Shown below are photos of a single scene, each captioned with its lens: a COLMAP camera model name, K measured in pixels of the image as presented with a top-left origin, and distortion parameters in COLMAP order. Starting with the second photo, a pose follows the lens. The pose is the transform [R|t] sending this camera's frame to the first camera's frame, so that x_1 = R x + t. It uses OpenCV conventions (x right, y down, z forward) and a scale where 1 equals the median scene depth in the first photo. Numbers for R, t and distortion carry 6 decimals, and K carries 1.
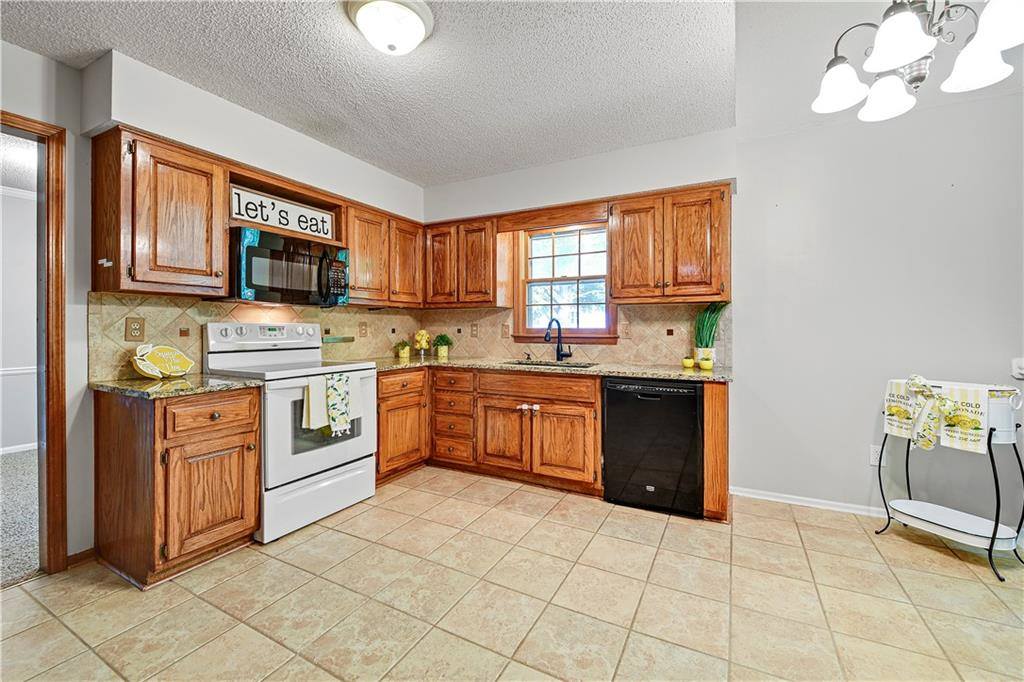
lens RADIAL K [[414.8, 0, 514.3], [0, 414.8, 333.5], [0, 0, 1]] dist [-0.000991, -0.000486]
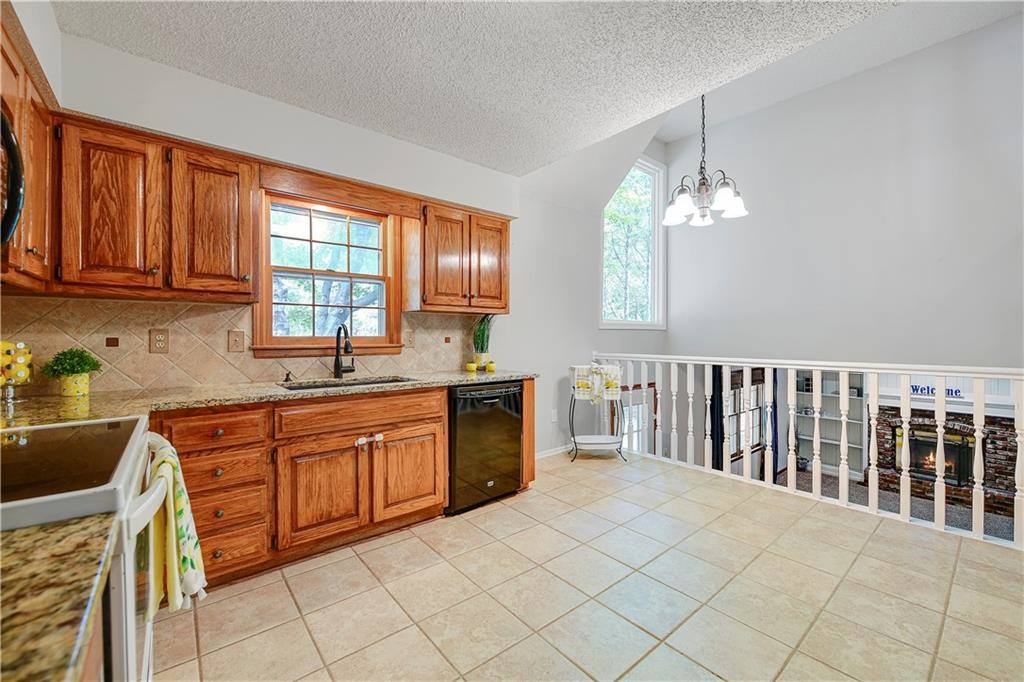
lens RADIAL K [[414.8, 0, 512.4], [0, 414.8, 339.8], [0, 0, 1]] dist [0.000110, -0.000661]
pose [[0.384133, -0.009843, 0.923225, -0.584422], [0.013261, 0.999899, 0.005143, -0.007105], [-0.923182, 0.010267, 0.384225, 0.475195]]
